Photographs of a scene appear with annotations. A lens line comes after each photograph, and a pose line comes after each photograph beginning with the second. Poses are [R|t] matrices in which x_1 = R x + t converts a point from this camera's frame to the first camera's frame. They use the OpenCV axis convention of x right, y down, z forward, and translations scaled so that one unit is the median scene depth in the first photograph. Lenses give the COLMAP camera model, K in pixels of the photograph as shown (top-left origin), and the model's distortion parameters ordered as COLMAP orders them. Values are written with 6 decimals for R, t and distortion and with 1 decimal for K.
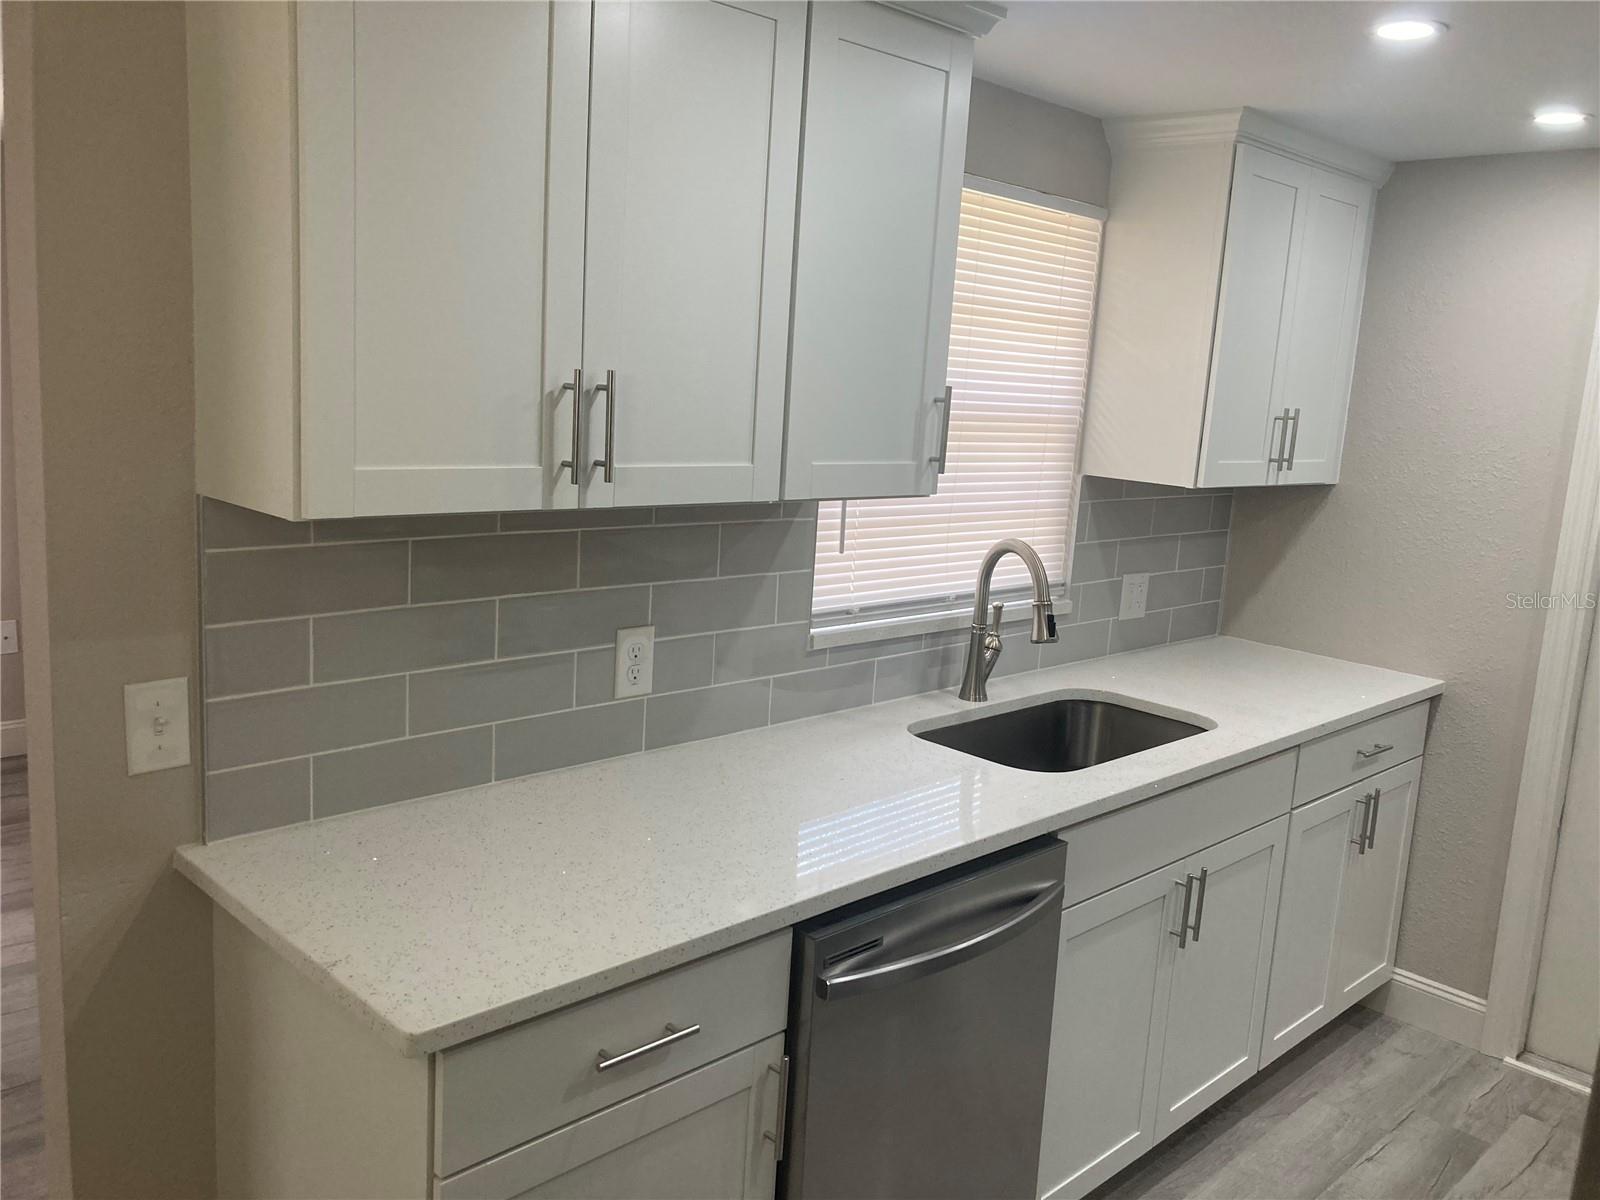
lens RADIAL K [[1317.3, 0, 803.1], [0, 1317.3, 589.8], [0, 0, 1]] dist [0.034137, -0.038209]
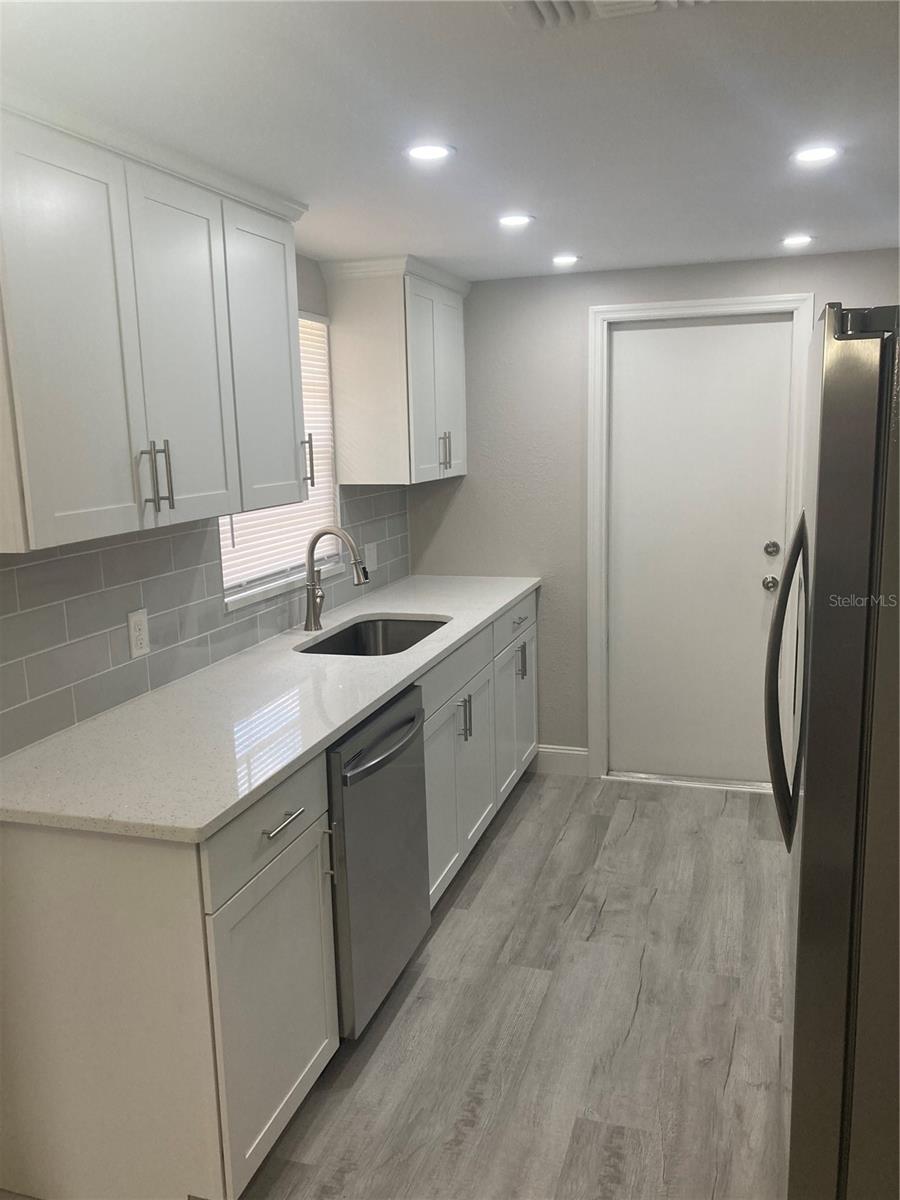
lens RADIAL K [[988.0, 0, 453.3], [0, 988.0, 613.3], [0, 0, 1]] dist [0.034137, -0.038209]
pose [[0.879350, -0.173397, 0.443483, -0.275188], [0.161719, 0.984736, 0.064361, 0.015118], [-0.447874, 0.015124, 0.893969, -0.163869]]
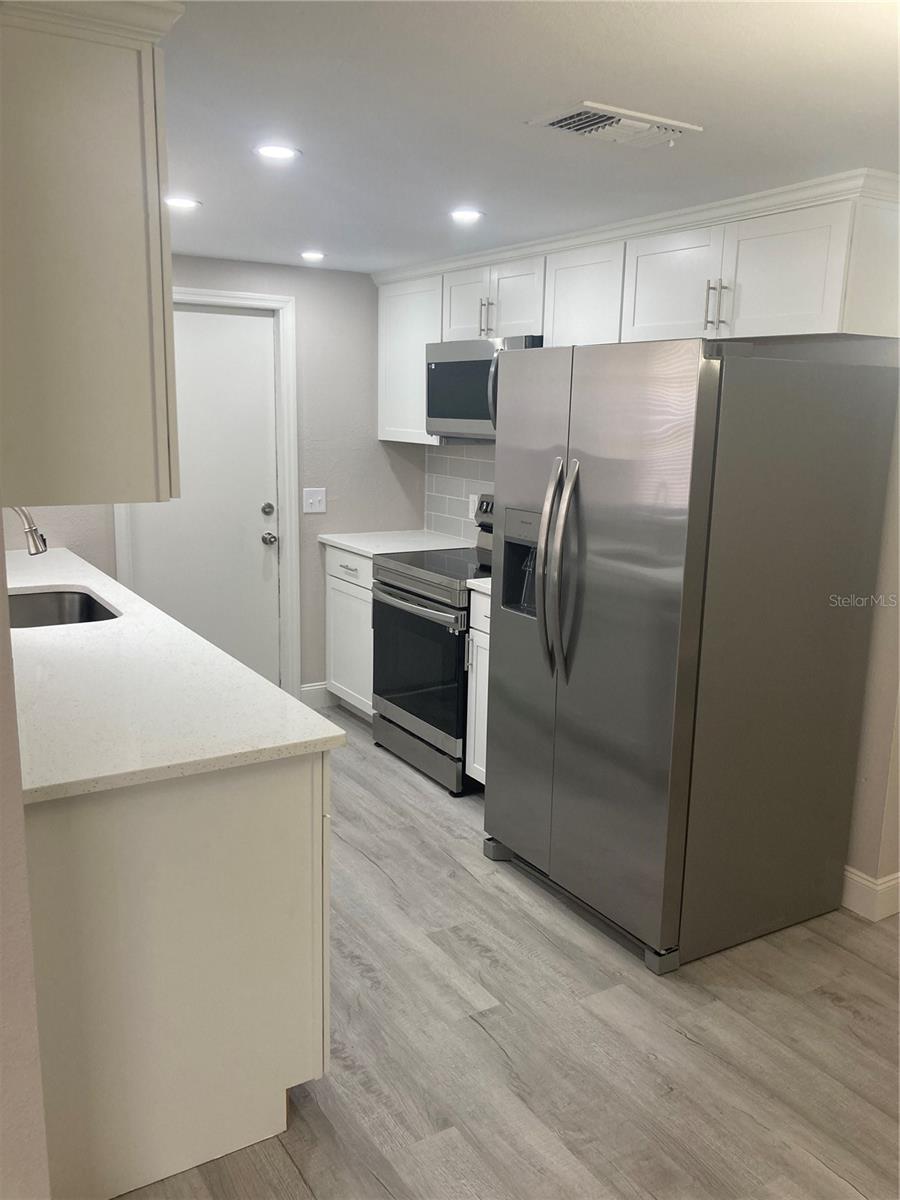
lens RADIAL K [[987.9, 0, 451.7], [0, 987.9, 609.8], [0, 0, 1]] dist [0.109259, -0.202196]
pose [[0.219907, -0.254889, 0.941633, -0.853870], [0.162366, 0.961361, 0.222310, -0.081009], [-0.961914, 0.104002, 0.252795, 0.230885]]
